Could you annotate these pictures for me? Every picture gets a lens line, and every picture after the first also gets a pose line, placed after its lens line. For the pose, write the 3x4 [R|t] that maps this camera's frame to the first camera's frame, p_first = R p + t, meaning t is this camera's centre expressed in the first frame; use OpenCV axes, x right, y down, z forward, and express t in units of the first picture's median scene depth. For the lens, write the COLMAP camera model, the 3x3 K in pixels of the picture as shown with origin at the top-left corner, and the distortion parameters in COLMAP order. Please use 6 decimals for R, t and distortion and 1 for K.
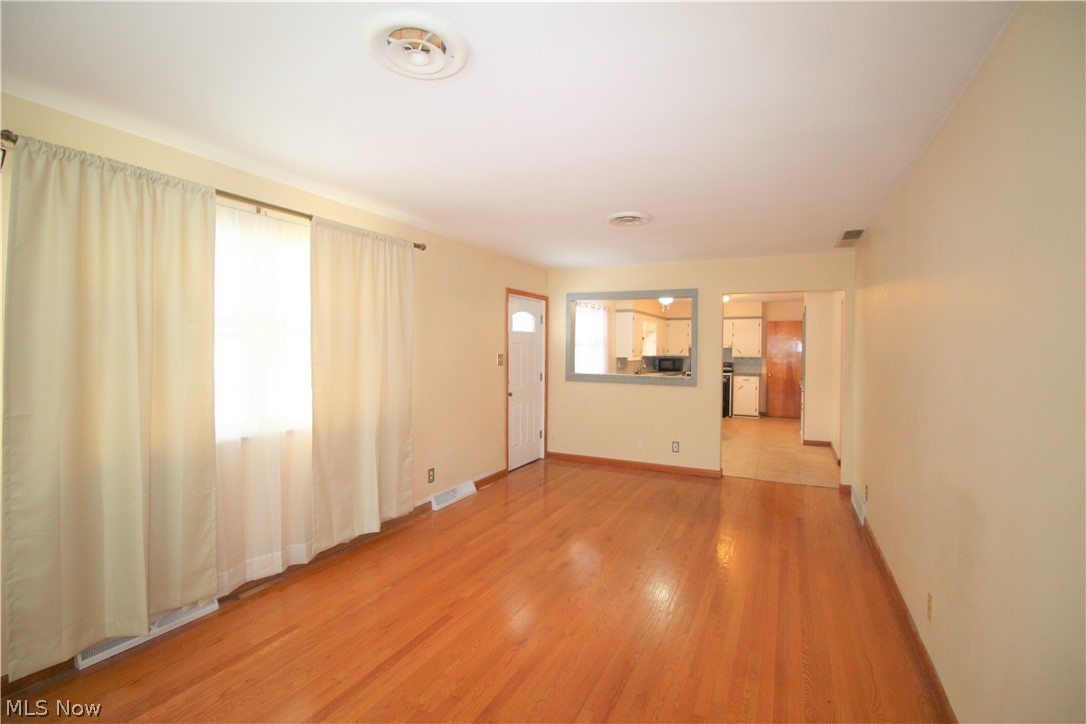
lens RADIAL K [[500.0, 0, 542.6], [0, 500.0, 359.9], [0, 0, 1]] dist [-0.007702, -0.009511]
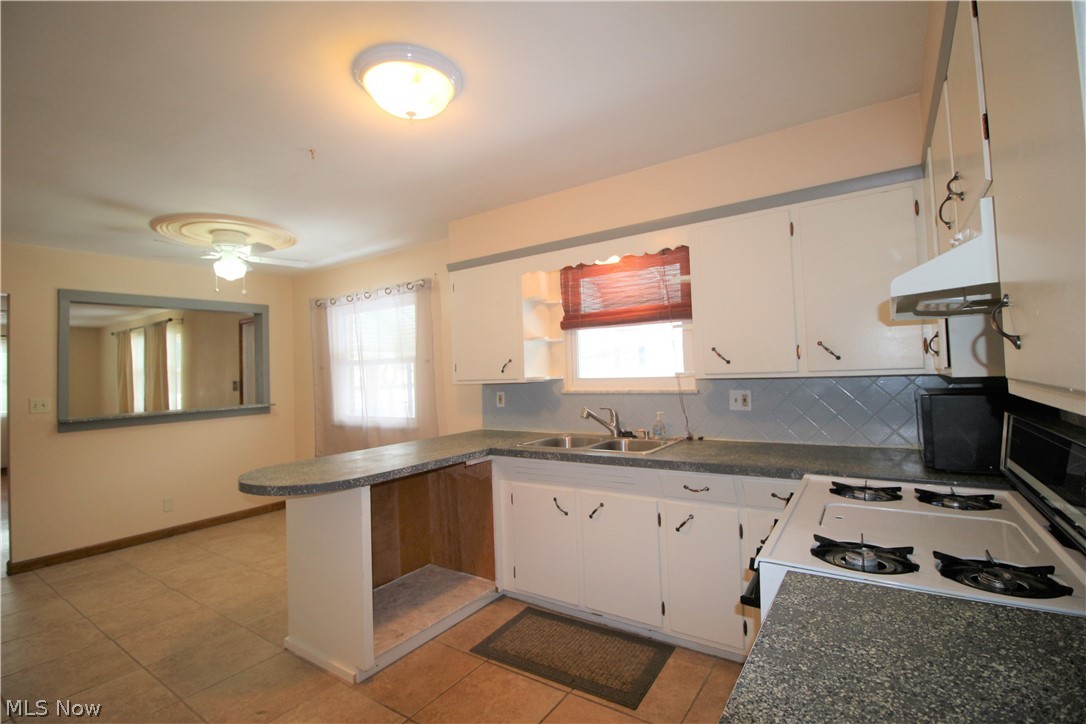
lens RADIAL K [[500.0, 0, 545.8], [0, 500.0, 356.3], [0, 0, 1]] dist [-0.007702, -0.009511]
pose [[-0.142161, -0.032042, -0.989325, 1.170278], [0.012012, 0.999346, -0.034093, -0.024806], [0.989771, -0.016731, -0.141684, 2.333023]]
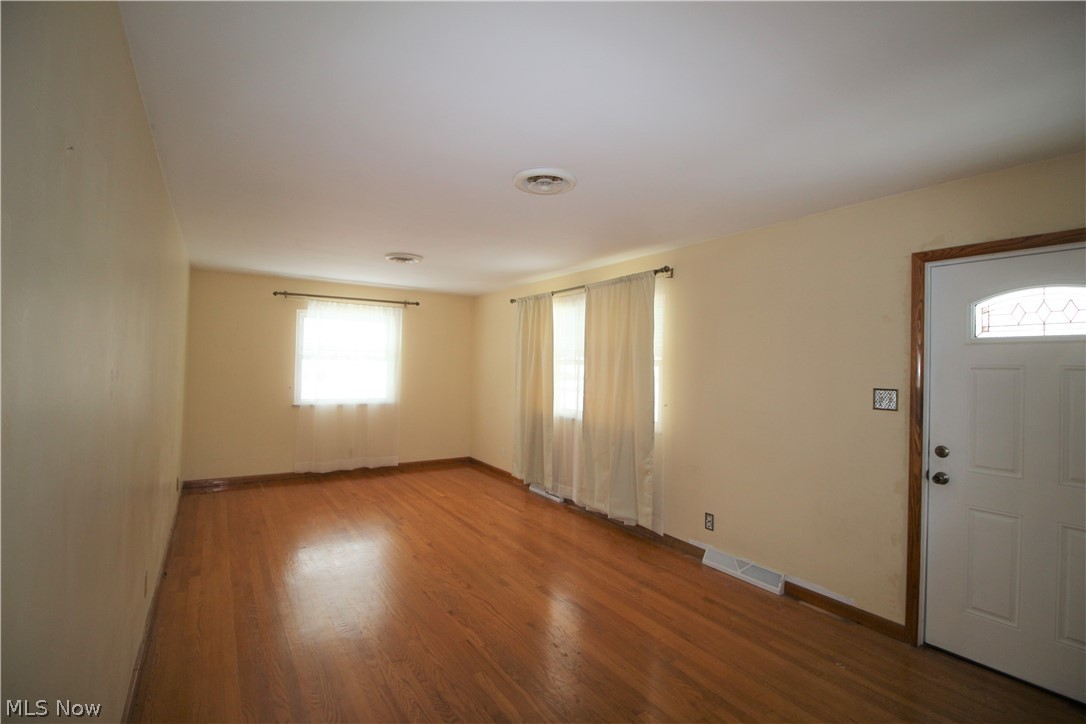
lens RADIAL K [[500.0, 0, 547.4], [0, 500.0, 357.3], [0, 0, 1]] dist [-0.007702, -0.009511]
pose [[-0.506348, -0.037357, -0.861520, 0.673212], [-0.048561, 0.998711, -0.014765, -0.023131], [0.860961, 0.034360, -0.507509, 1.204788]]
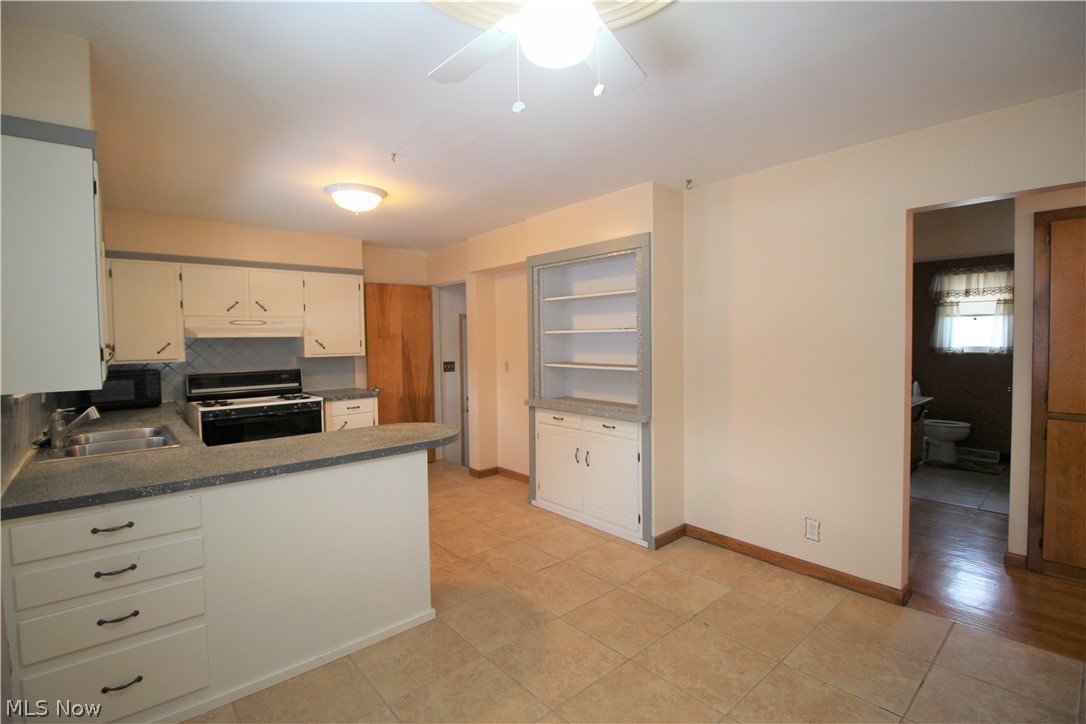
lens RADIAL K [[500.0, 0, 545.7], [0, 500.0, 360.4], [0, 0, 1]] dist [-0.007702, -0.009511]
pose [[0.381115, -0.052657, 0.923027, 0.149529], [0.038829, 0.998407, 0.040925, -0.033191], [-0.923712, 0.020243, 0.382552, 1.590032]]
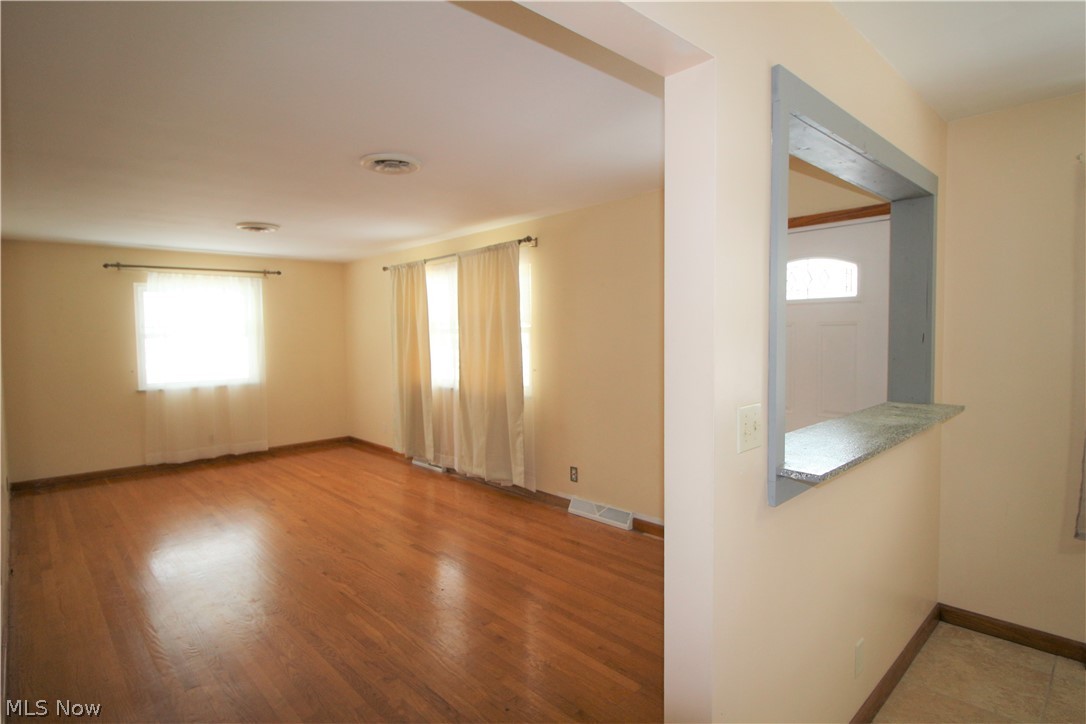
lens RADIAL K [[563.8, 0, 548.3], [0, 563.8, 359.7], [0, 0, 1]] dist [-0.004485, -0.007192]
pose [[-0.349372, 0.039119, -0.936167, 0.778994], [-0.011151, 0.998884, 0.045901, -0.029048], [0.936918, 0.026475, -0.348546, 1.337133]]
